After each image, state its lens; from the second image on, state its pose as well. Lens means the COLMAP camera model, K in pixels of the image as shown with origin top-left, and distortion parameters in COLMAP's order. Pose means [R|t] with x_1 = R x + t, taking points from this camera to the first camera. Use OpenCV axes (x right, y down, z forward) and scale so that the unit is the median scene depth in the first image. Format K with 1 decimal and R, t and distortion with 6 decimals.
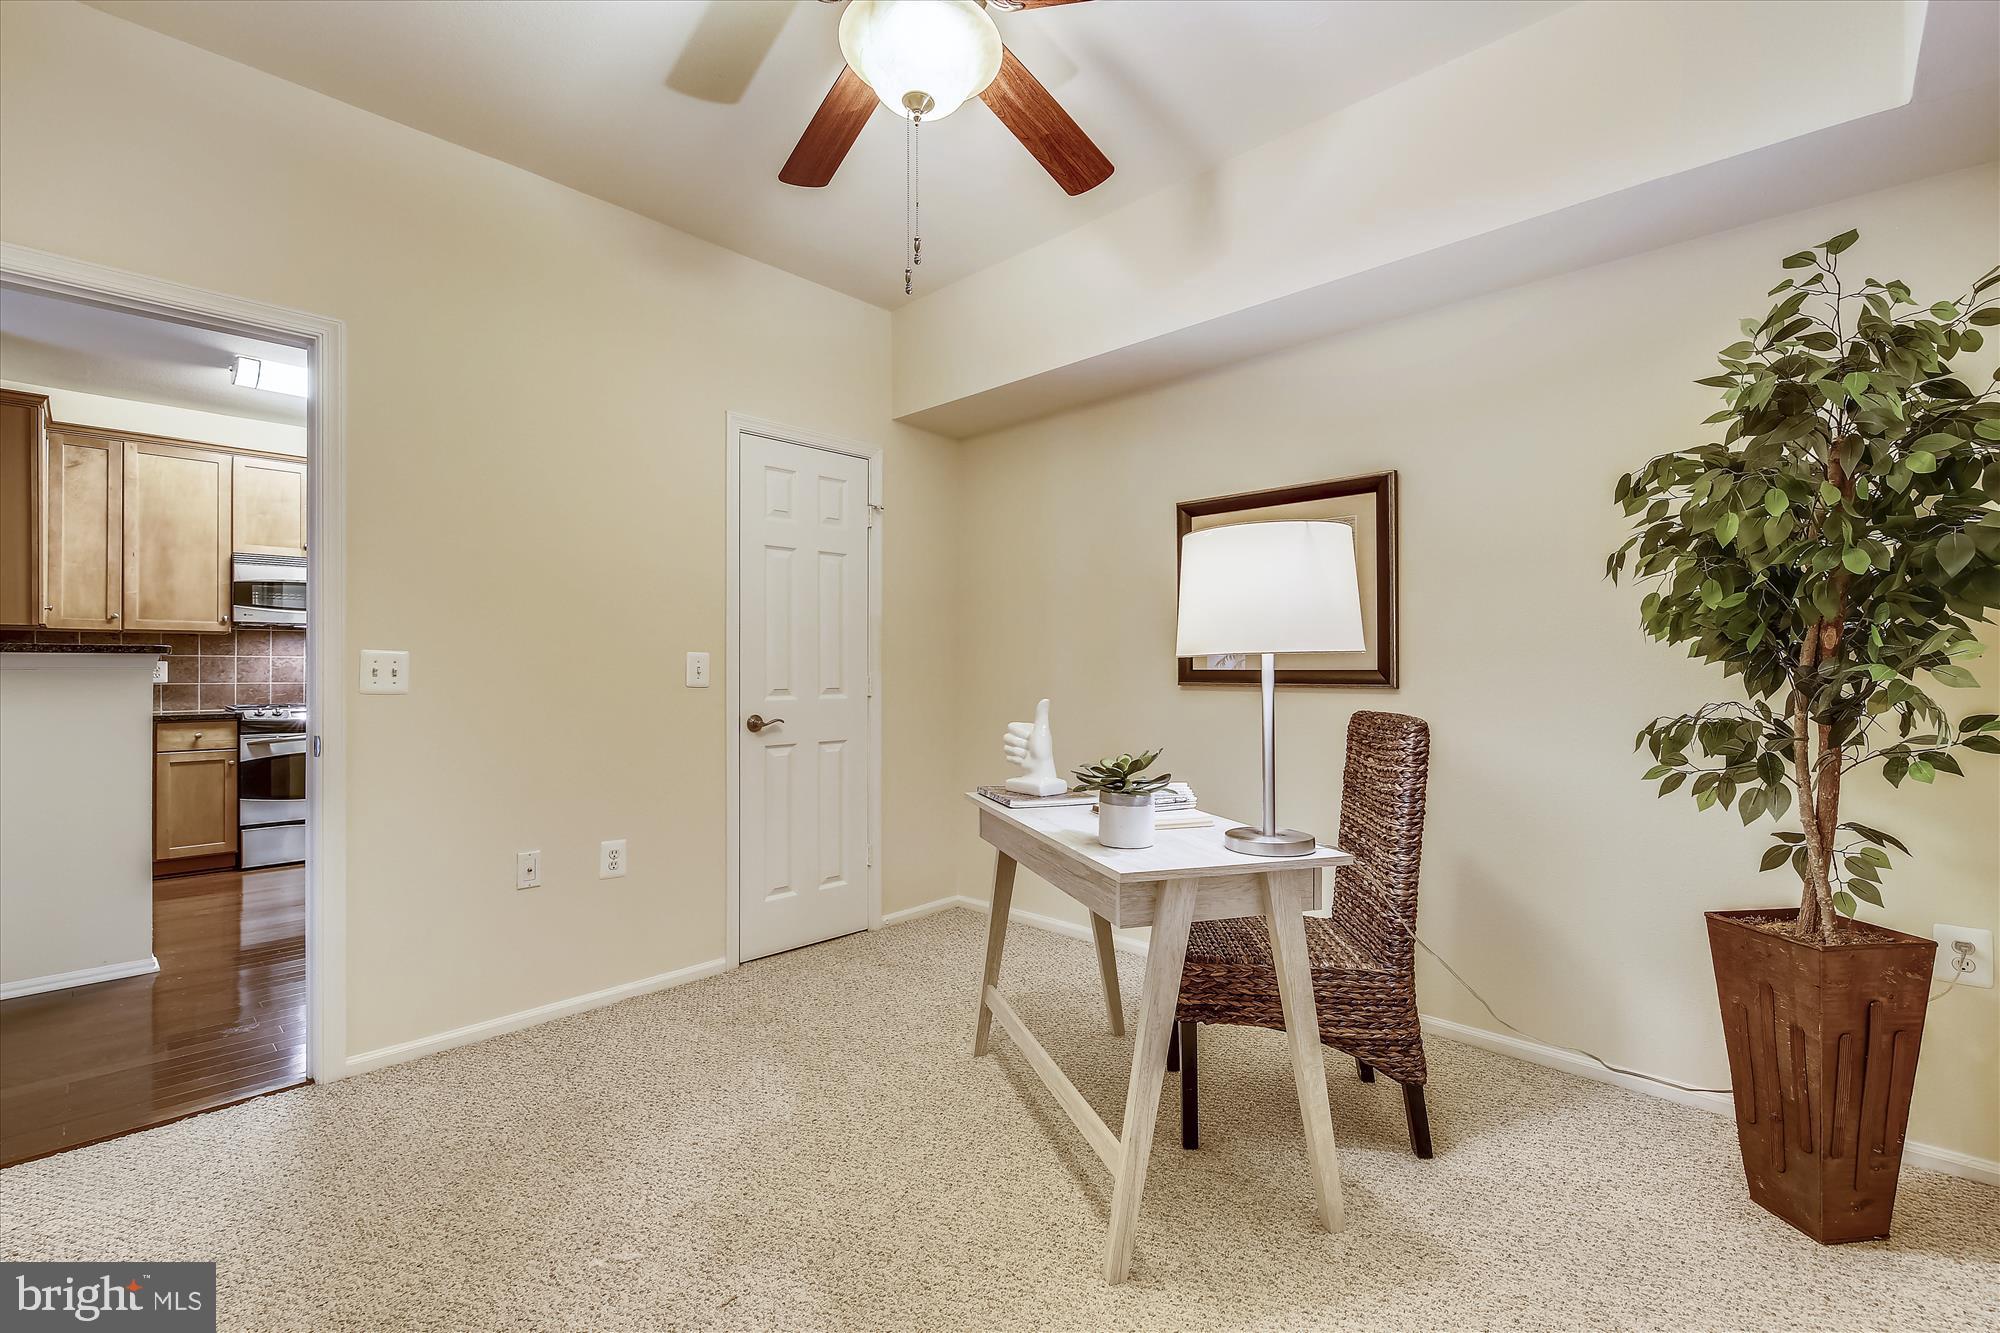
lens RADIAL K [[870.5, 0, 999.1], [0, 870.5, 666.7], [0, 0, 1]] dist [0.000632, -0.002917]
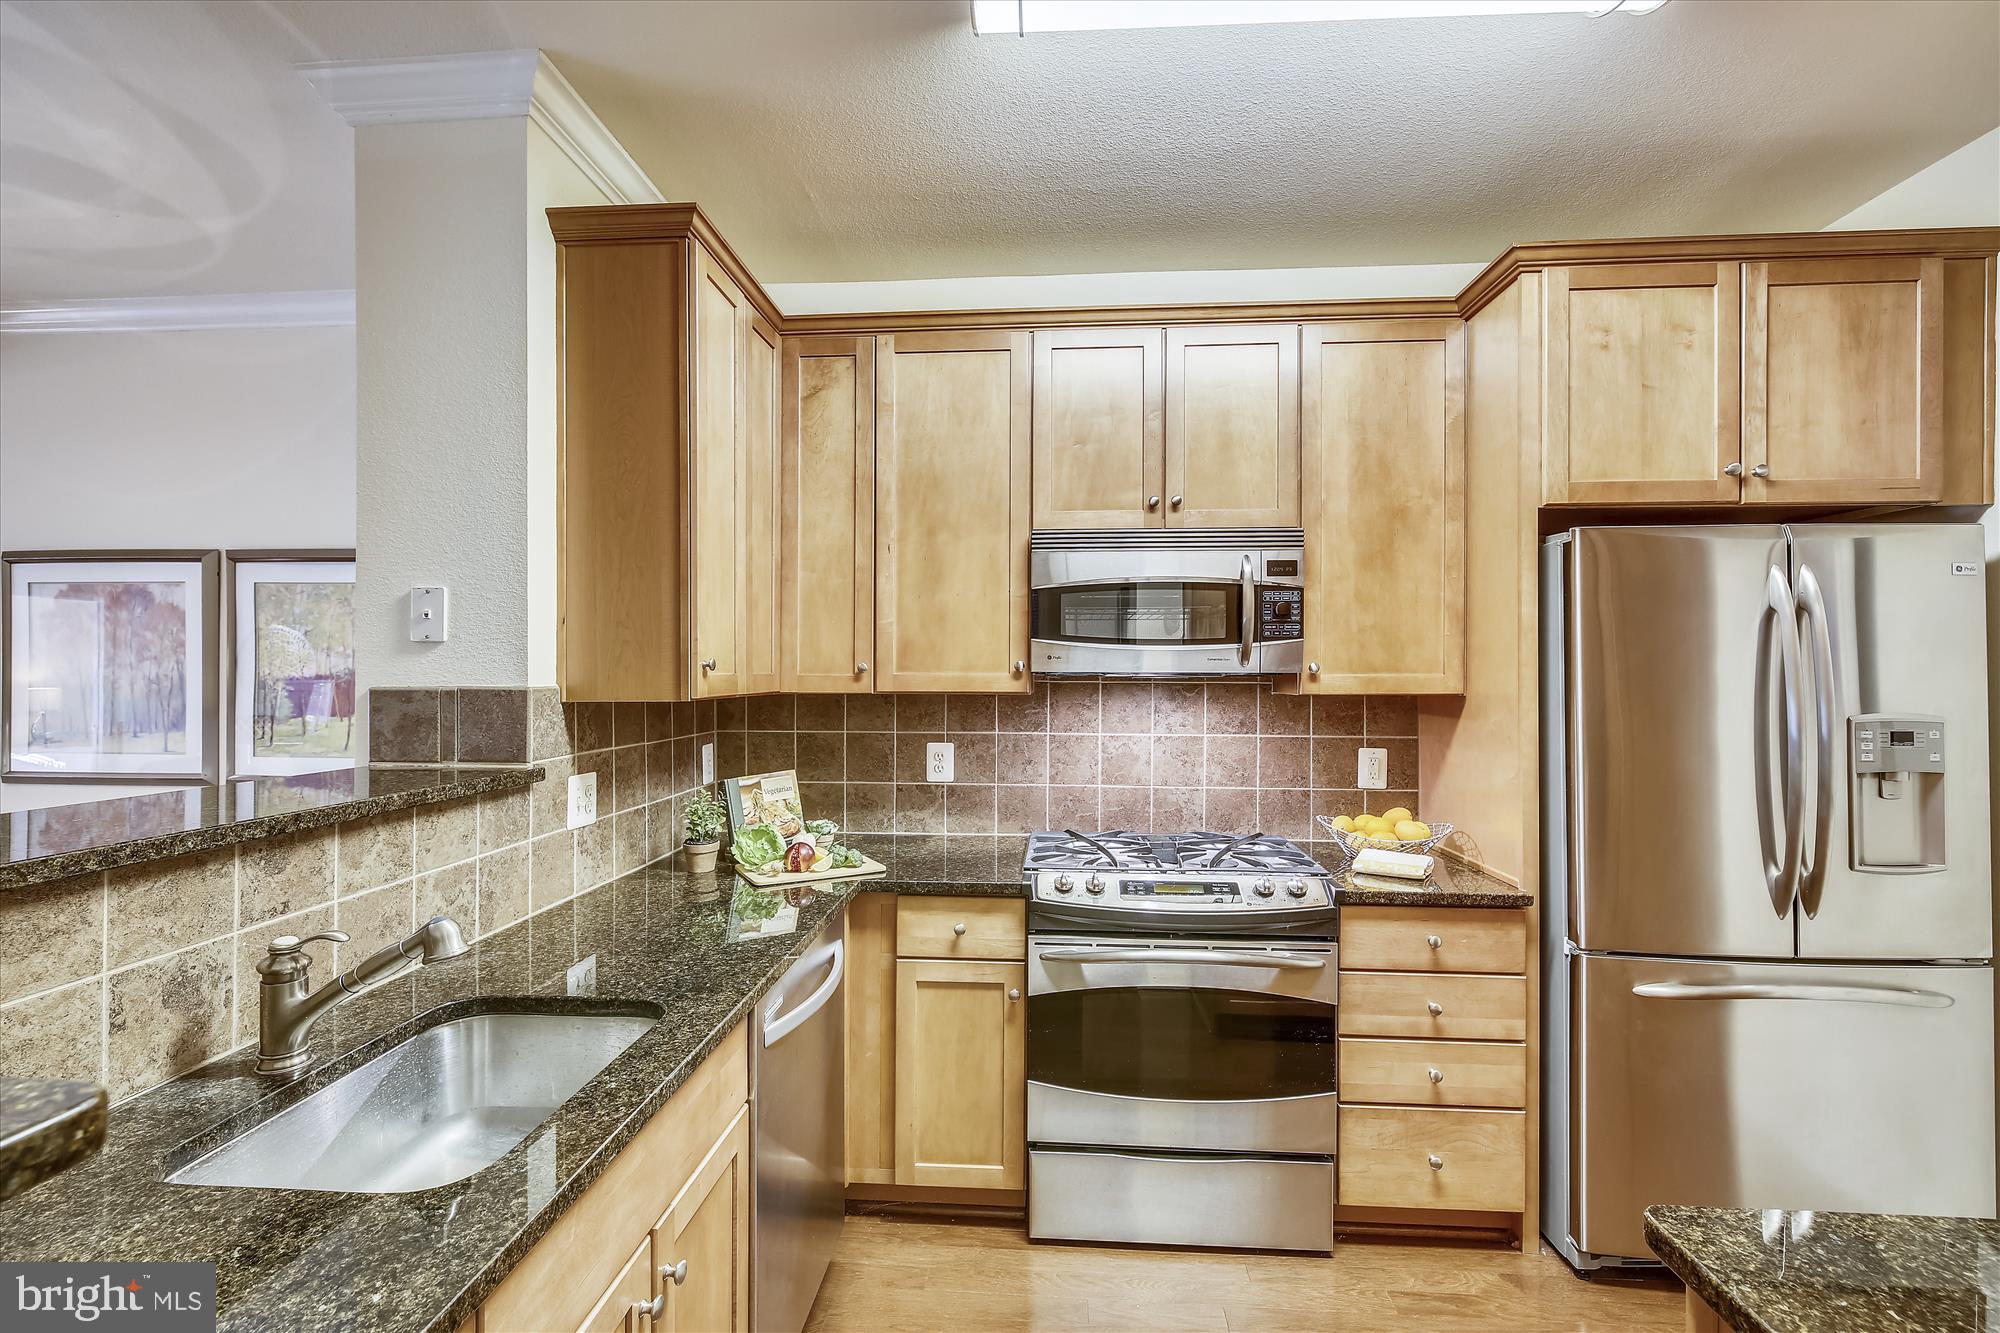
lens RADIAL K [[870.5, 0, 1004.5], [0, 870.5, 668.9], [0, 0, 1]] dist [0.000632, -0.002917]
pose [[0.639800, 0.010451, -0.768471, -0.539287], [0.000907, 0.999897, 0.014353, -0.063115], [0.768541, -0.009880, 0.639724, 0.705435]]
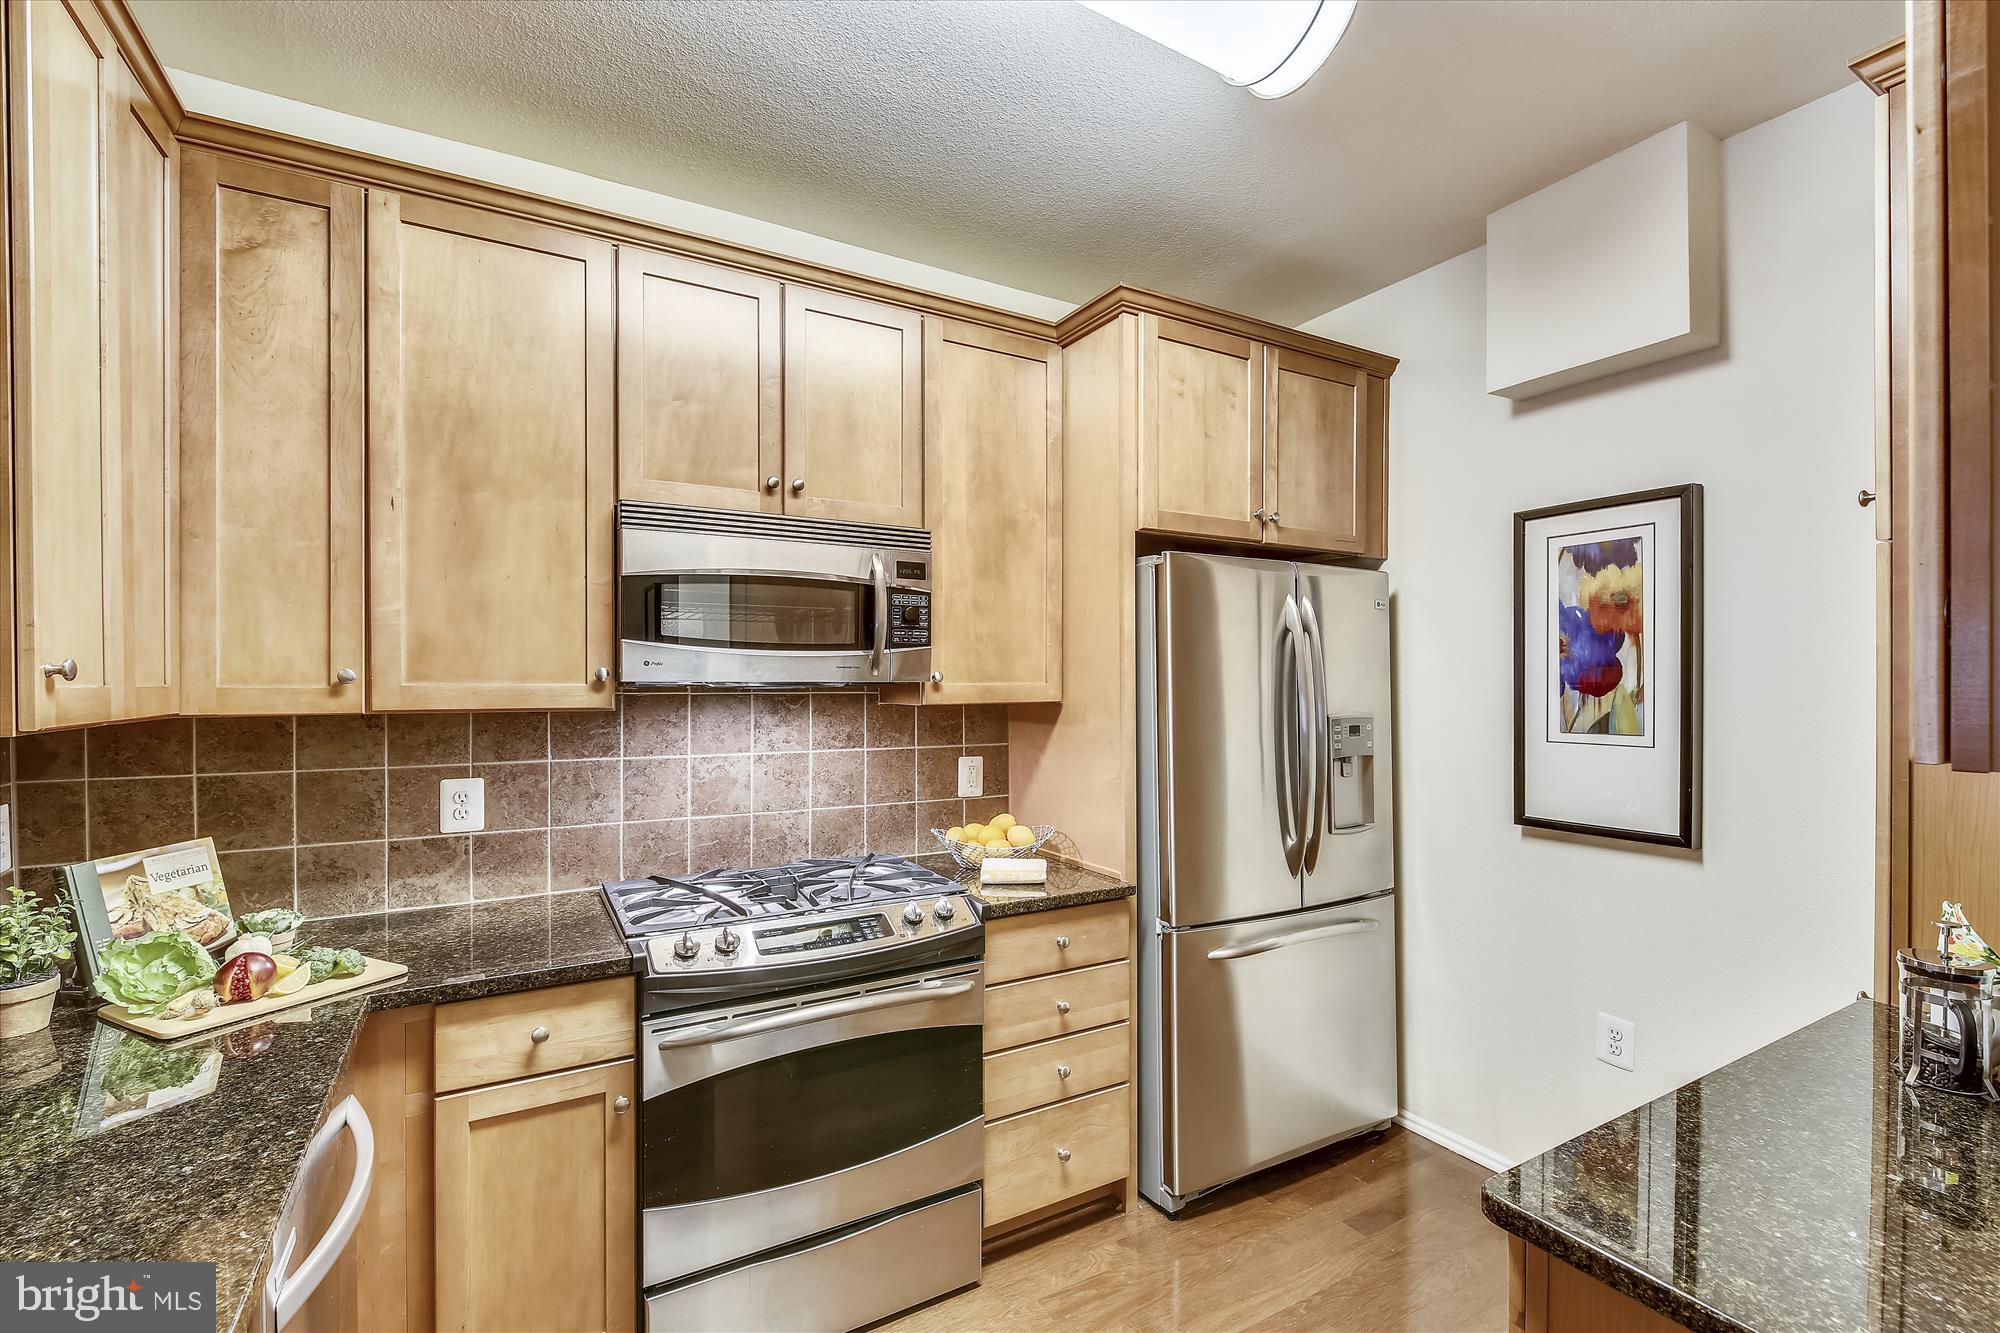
lens RADIAL K [[870.5, 0, 998.0], [0, 870.5, 685.2], [0, 0, 1]] dist [0.000632, -0.002917]
pose [[0.959990, 0.013538, -0.279706, -0.641992], [-0.007908, 0.999743, 0.021246, -0.062251], [0.279922, -0.018184, 0.959851, 0.709869]]
